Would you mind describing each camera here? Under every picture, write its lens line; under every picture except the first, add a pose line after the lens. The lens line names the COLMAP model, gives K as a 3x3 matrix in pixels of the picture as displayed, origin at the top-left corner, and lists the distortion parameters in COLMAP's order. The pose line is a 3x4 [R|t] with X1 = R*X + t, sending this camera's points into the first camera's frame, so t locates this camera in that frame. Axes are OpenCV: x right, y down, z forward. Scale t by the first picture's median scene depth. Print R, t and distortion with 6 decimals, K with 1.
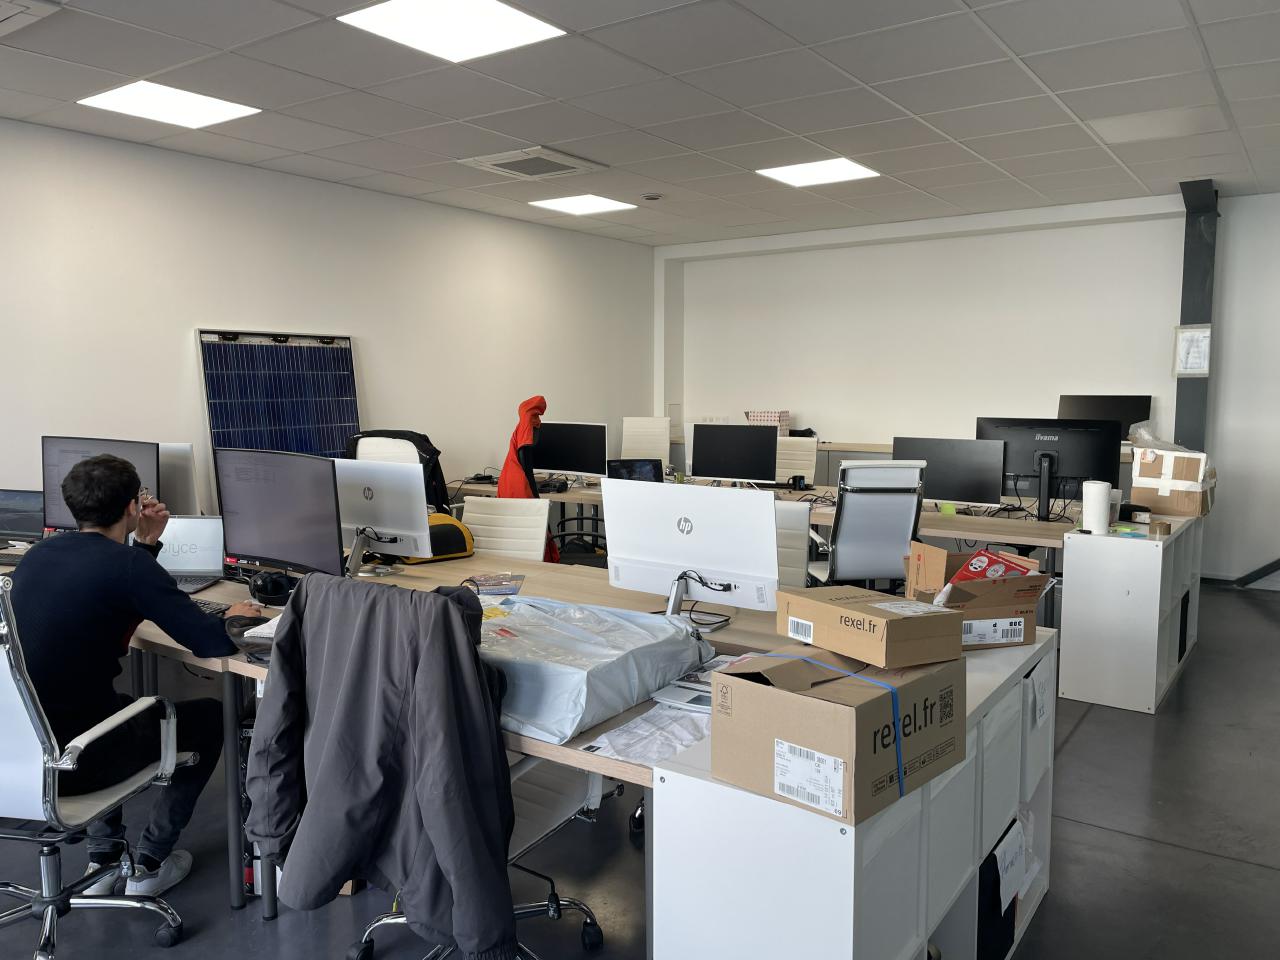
lens RADIAL K [[978.4, 0, 641.1], [0, 978.4, 473.9], [0, 0, 1]] dist [0.017115, 0.002600]
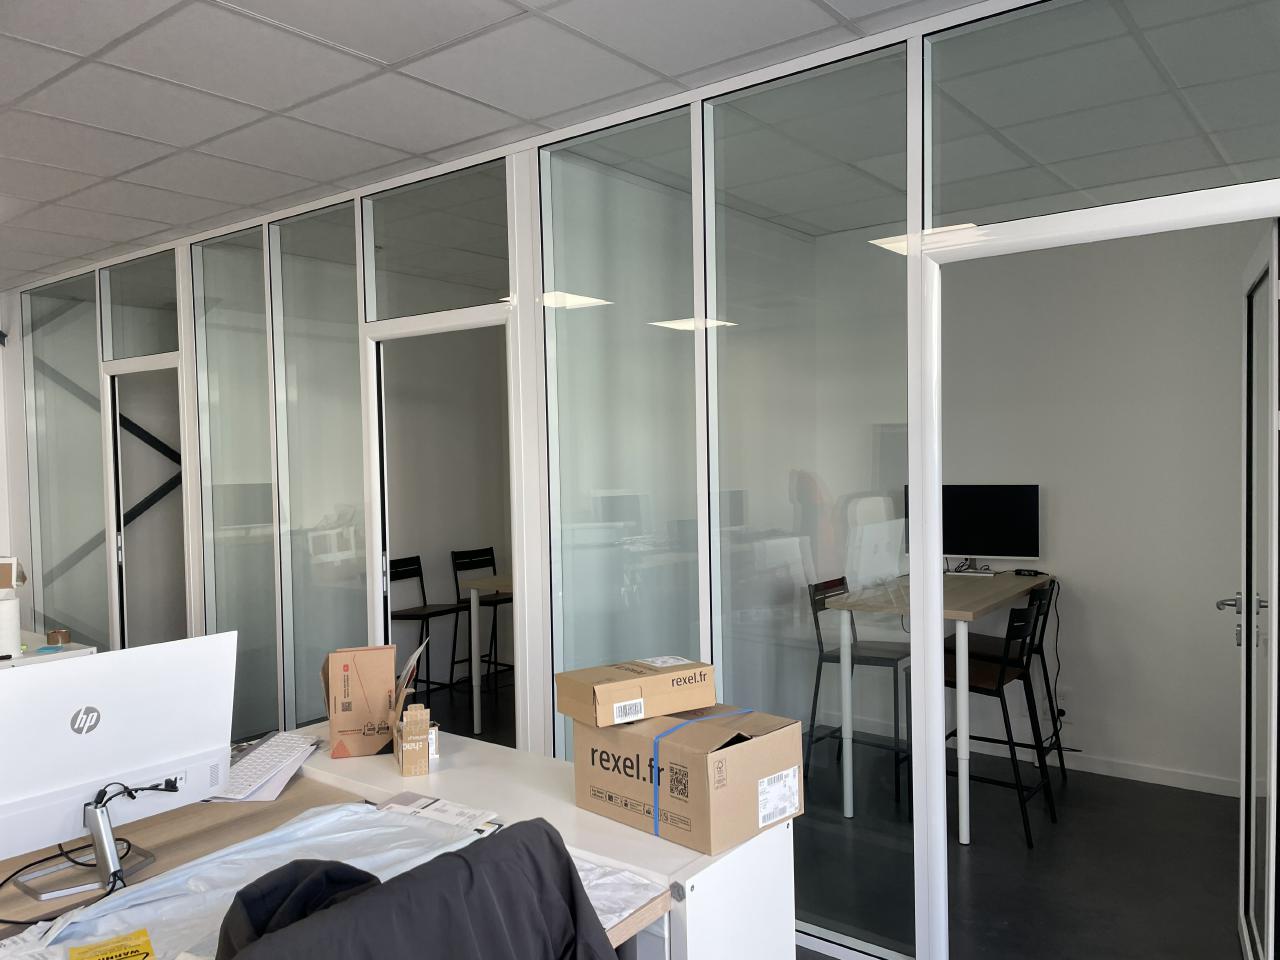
lens RADIAL K [[978.4, 0, 641.5], [0, 978.4, 483.5], [0, 0, 1]] dist [0.017115, 0.002600]
pose [[0.039289, -0.032702, 0.998693, -0.965950], [0.121807, 0.992167, 0.027697, -0.123755], [-0.991776, 0.120560, 0.042964, 0.984808]]
